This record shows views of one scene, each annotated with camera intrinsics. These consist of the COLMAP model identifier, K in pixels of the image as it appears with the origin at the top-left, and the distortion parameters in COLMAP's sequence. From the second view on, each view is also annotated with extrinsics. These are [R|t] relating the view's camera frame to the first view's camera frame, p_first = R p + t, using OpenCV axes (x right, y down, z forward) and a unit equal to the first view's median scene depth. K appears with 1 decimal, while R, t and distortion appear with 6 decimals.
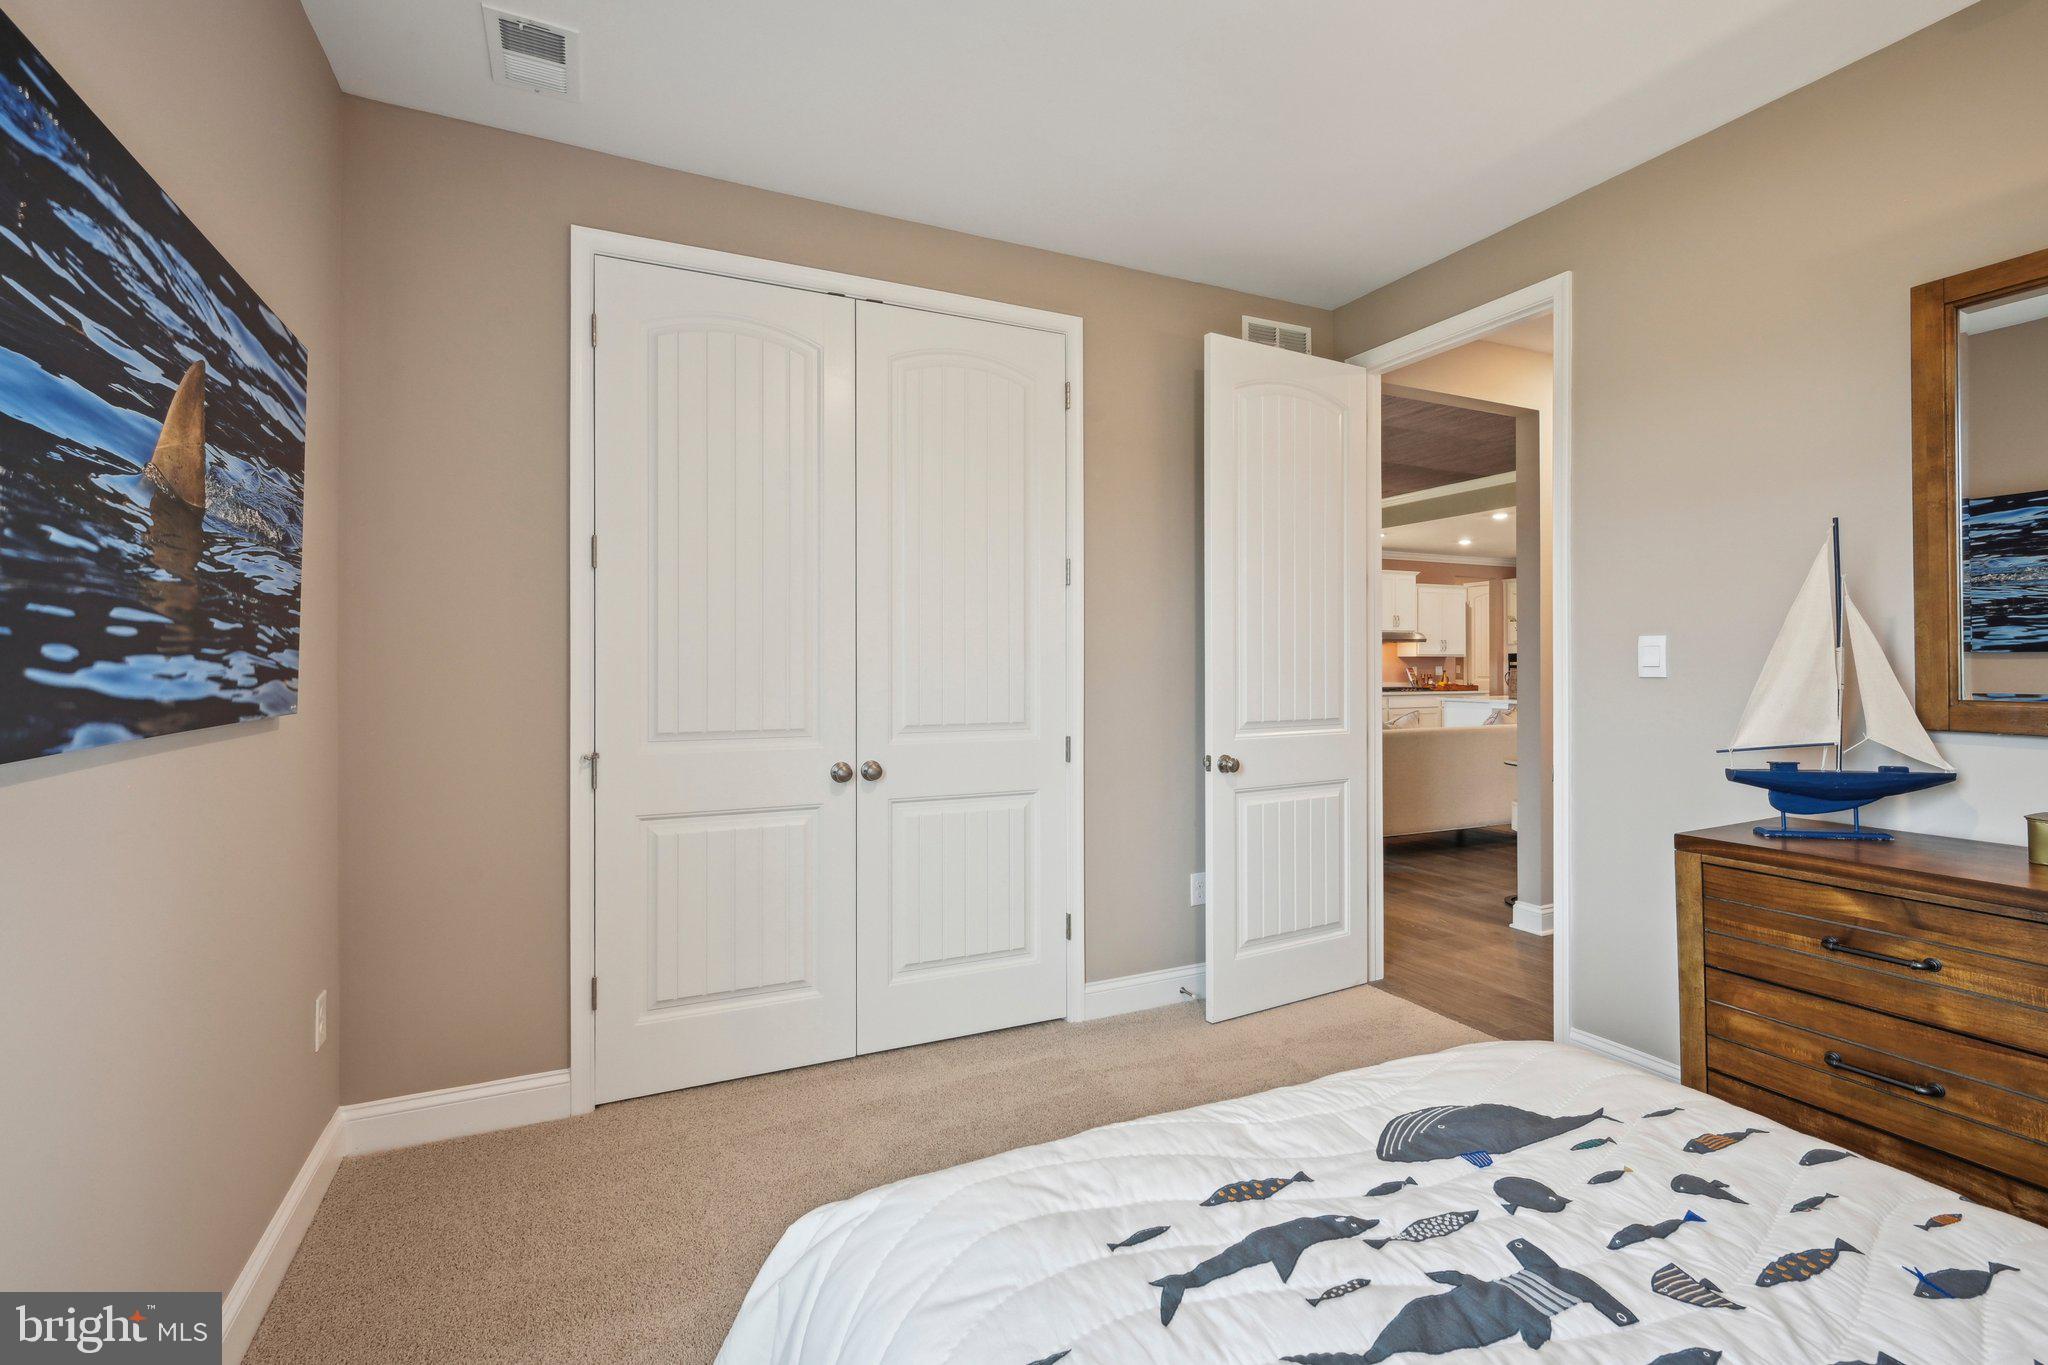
lens RADIAL K [[901.9, 0, 1024.6], [0, 901.9, 672.9], [0, 0, 1]] dist [-0.002663, 0.000385]
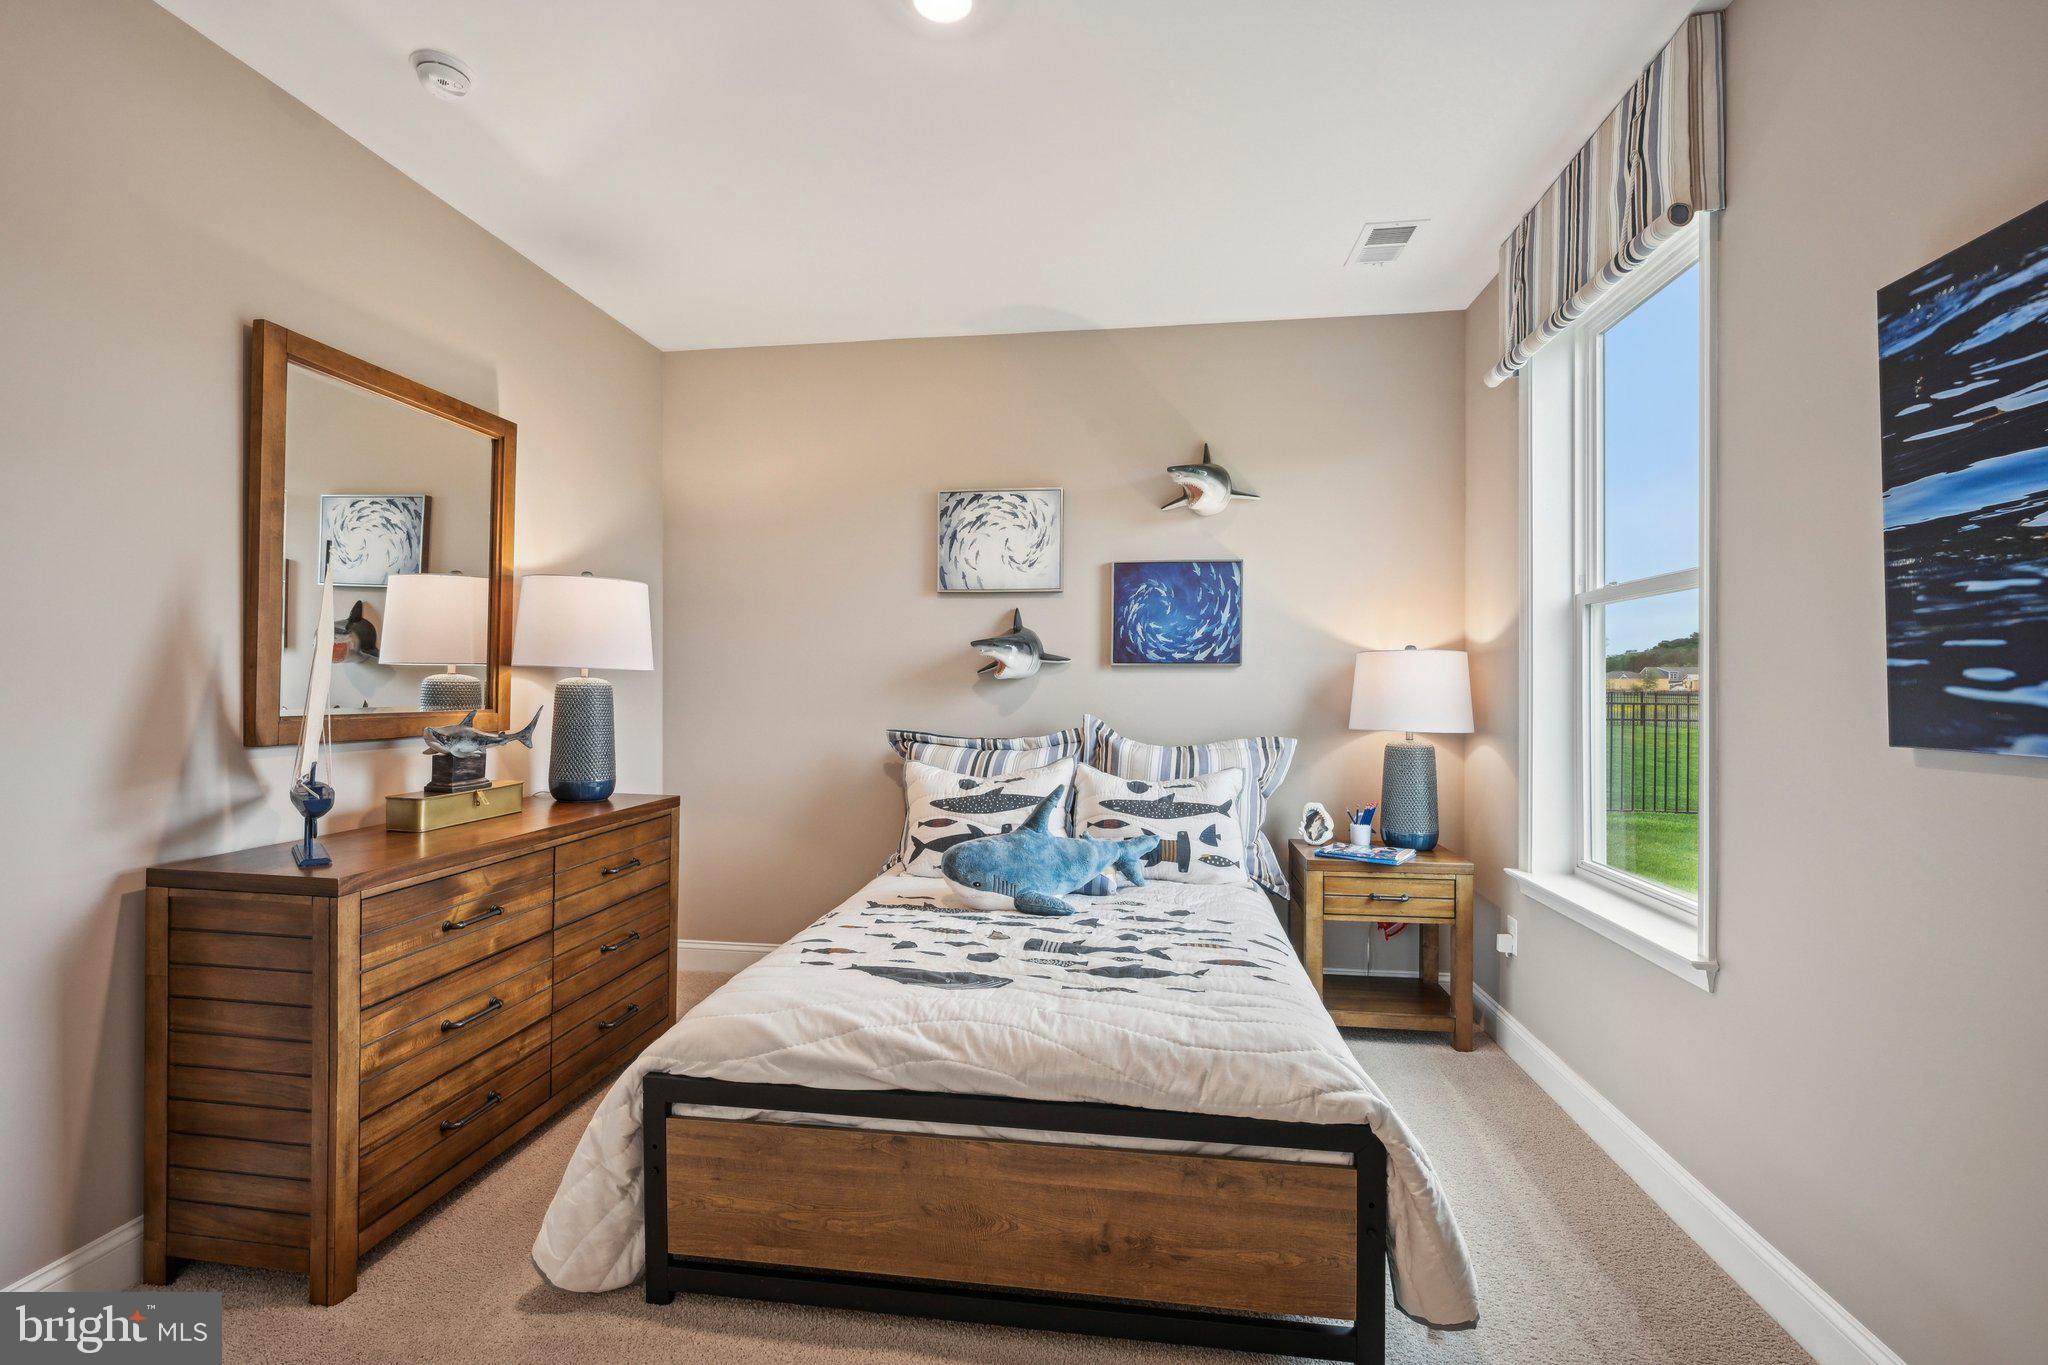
lens RADIAL K [[901.9, 0, 1025.3], [0, 901.9, 676.0], [0, 0, 1]] dist [-0.002663, 0.000385]
pose [[-0.834897, -0.002008, 0.550402, -0.622246], [-0.002454, 0.999997, -0.000074, -0.016622], [-0.550400, -0.001412, -0.834900, 2.787602]]
